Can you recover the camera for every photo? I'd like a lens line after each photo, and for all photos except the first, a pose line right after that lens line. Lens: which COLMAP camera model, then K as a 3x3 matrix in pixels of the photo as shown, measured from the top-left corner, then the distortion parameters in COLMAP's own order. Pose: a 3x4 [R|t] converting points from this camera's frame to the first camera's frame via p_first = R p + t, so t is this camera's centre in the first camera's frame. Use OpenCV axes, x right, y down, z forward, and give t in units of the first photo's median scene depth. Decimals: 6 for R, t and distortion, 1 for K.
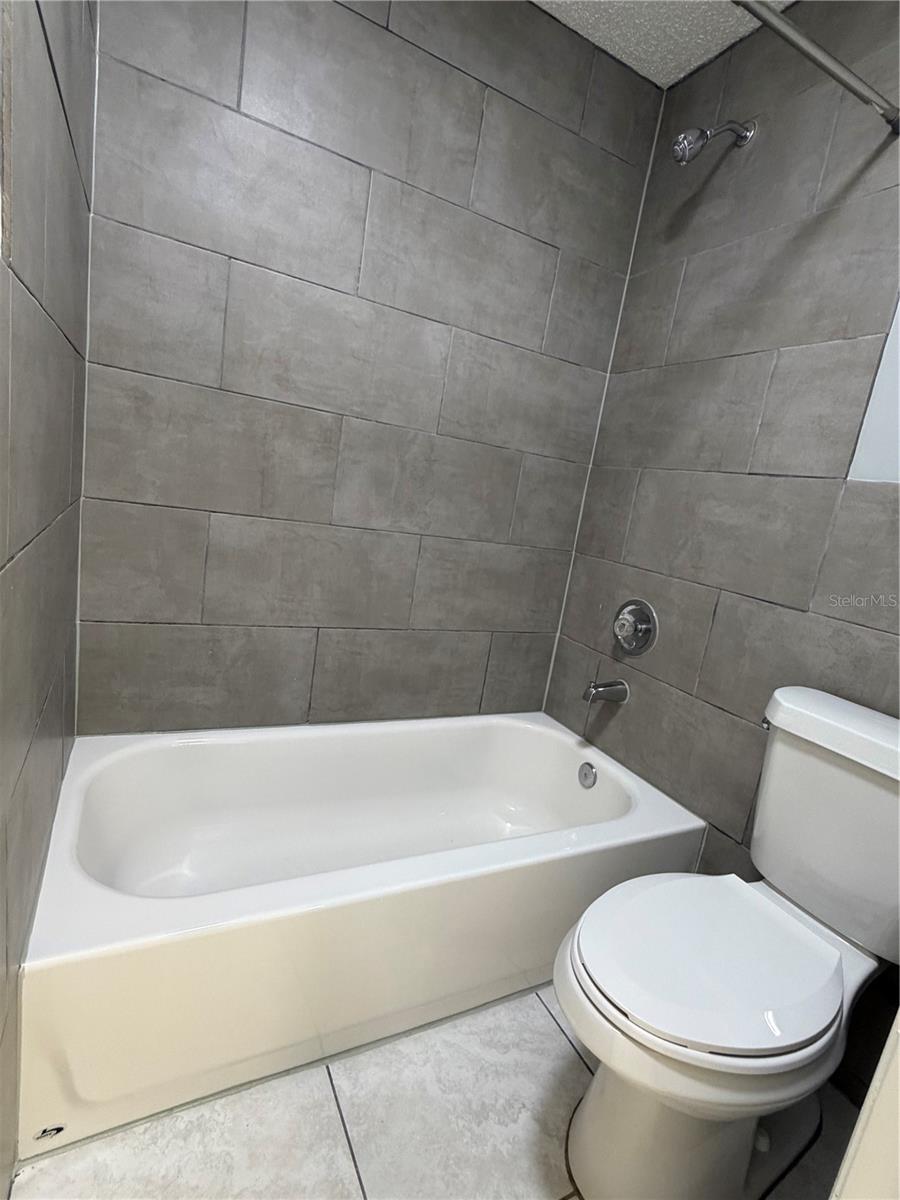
lens RADIAL K [[571.4, 0, 449.0], [0, 571.4, 599.8], [0, 0, 1]] dist [0.004736, 0.000674]
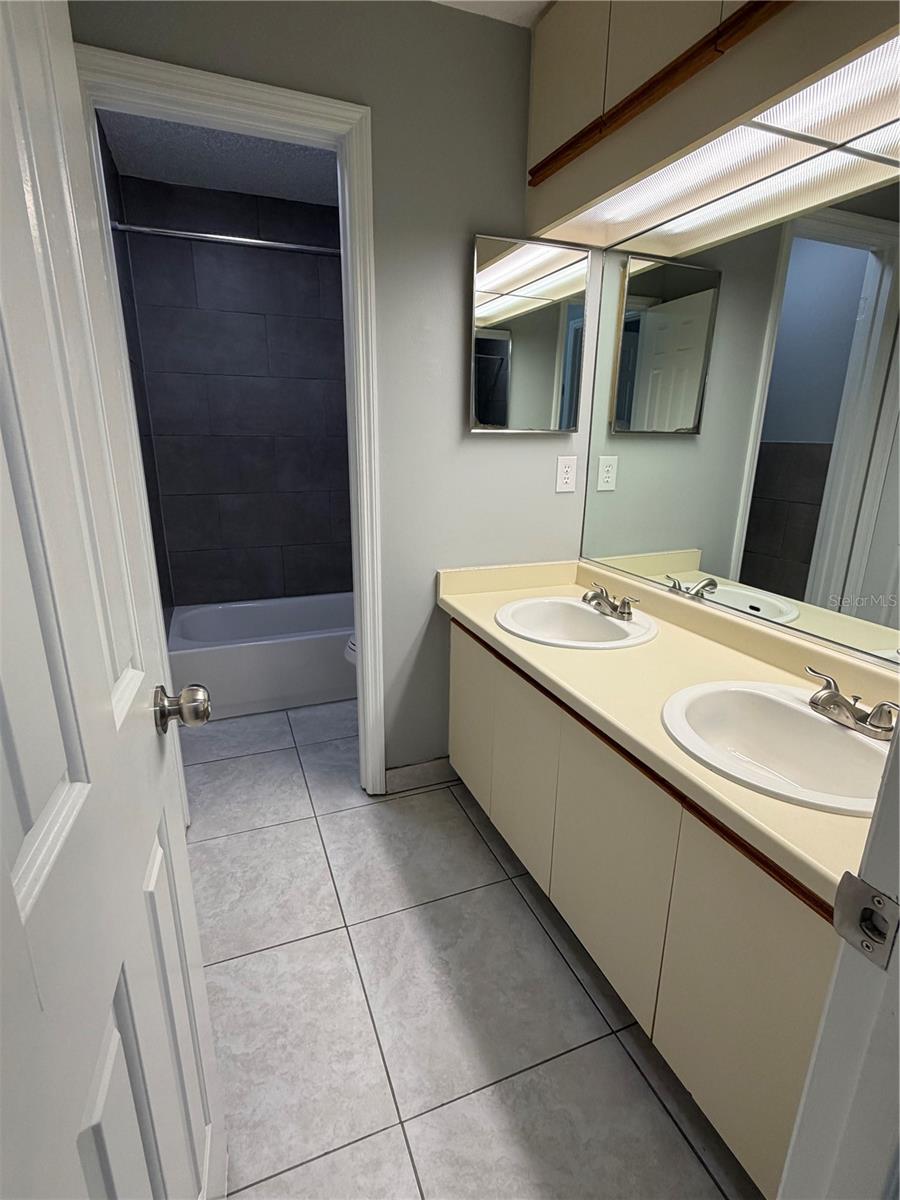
lens RADIAL K [[571.4, 0, 447.1], [0, 571.4, 599.4], [0, 0, 1]] dist [0.004736, 0.000674]
pose [[0.983871, -0.113140, -0.138554, 0.638862], [0.123851, 0.989739, 0.071263, 0.174413], [0.129070, -0.087274, 0.987788, -0.961724]]
